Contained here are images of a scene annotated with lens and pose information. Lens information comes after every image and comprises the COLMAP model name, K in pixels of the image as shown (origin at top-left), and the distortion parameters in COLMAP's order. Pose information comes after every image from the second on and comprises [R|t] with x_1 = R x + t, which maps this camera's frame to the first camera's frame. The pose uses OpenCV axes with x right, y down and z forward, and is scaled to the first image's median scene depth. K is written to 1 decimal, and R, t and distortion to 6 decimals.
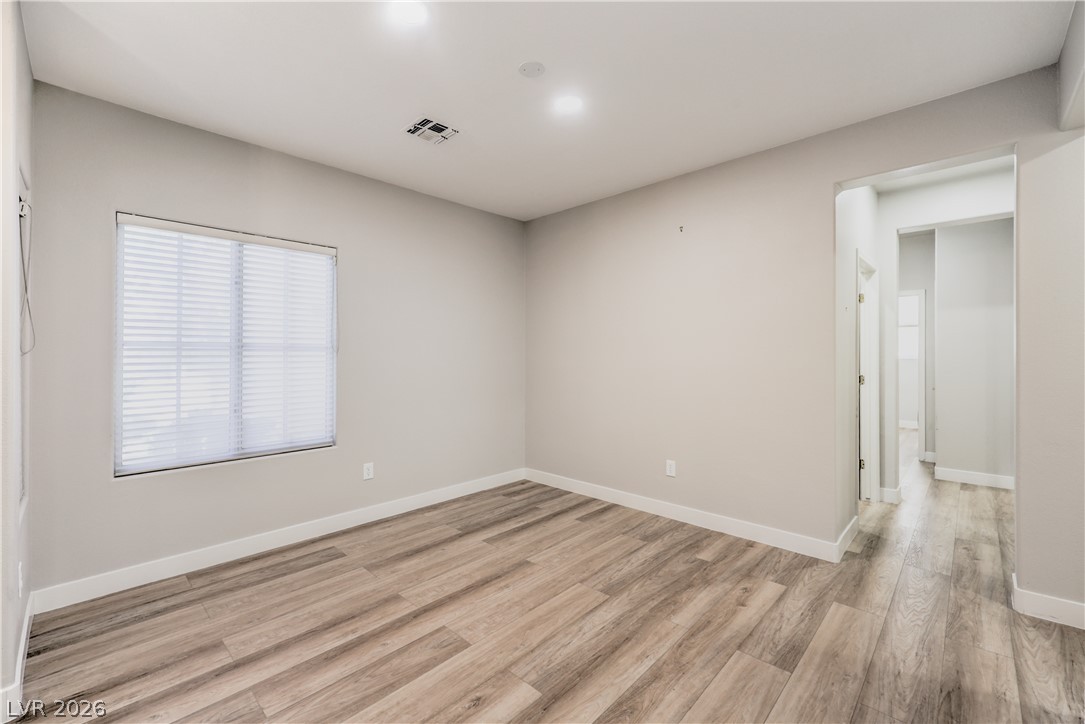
lens RADIAL K [[458.4, 0, 560.5], [0, 458.4, 356.6], [0, 0, 1]] dist [0.001673, 0.000126]
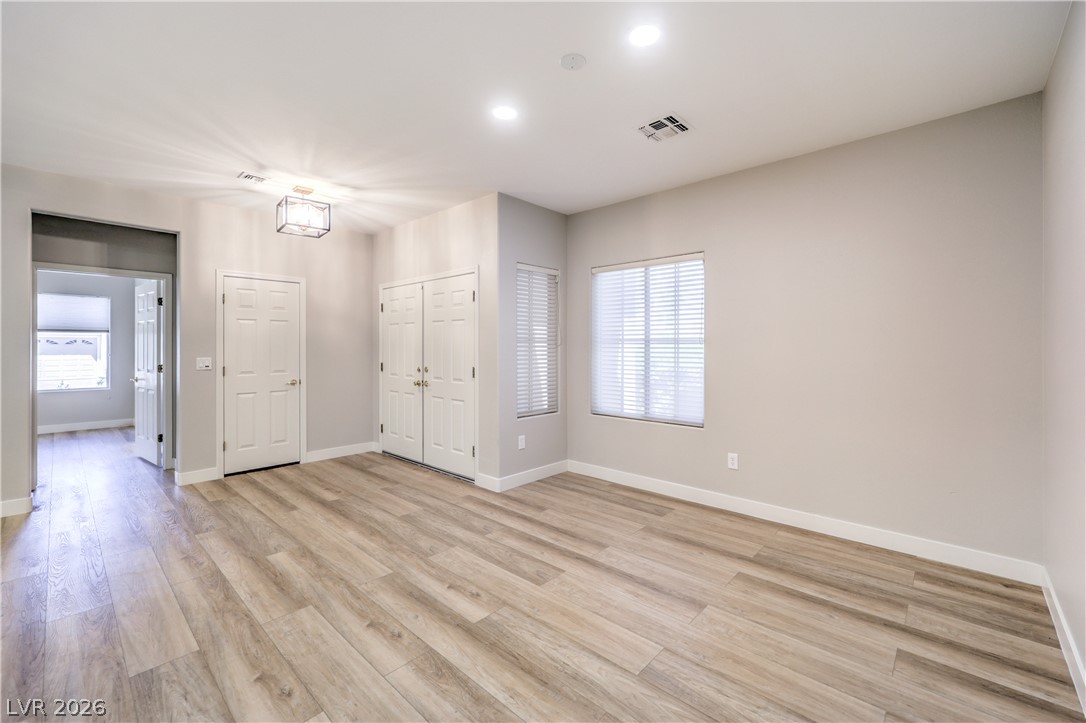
lens RADIAL K [[441.3, 0, 546.9], [0, 441.3, 346.3], [0, 0, 1]] dist [-0.002081, -0.000311]
pose [[0.002533, 0.001657, -0.999995, 0.638729], [-0.005297, 0.999985, 0.001644, -0.005667], [0.999983, 0.005293, 0.002542, 0.664667]]
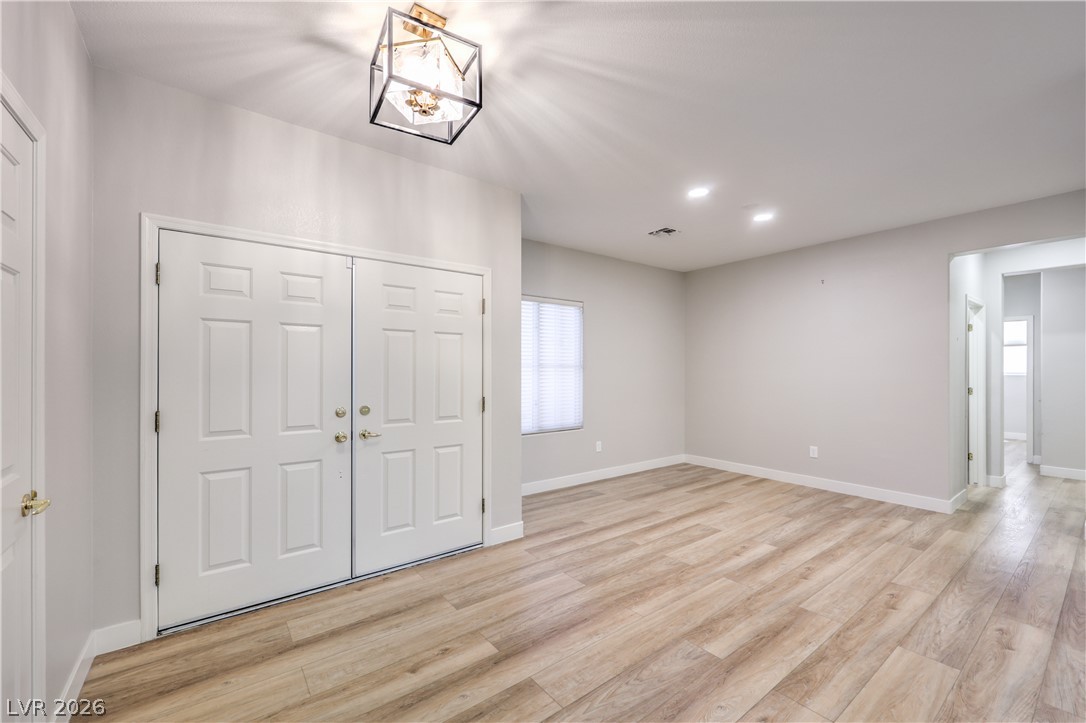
lens RADIAL K [[447.7, 0, 546.3], [0, 447.7, 371.5], [0, 0, 1]] dist [0.000060, -0.000449]
pose [[0.984111, 0.002964, -0.177531, -0.372301], [-0.003219, 0.999994, -0.001148, 0.001417], [0.177527, 0.001701, 0.984115, -0.571737]]
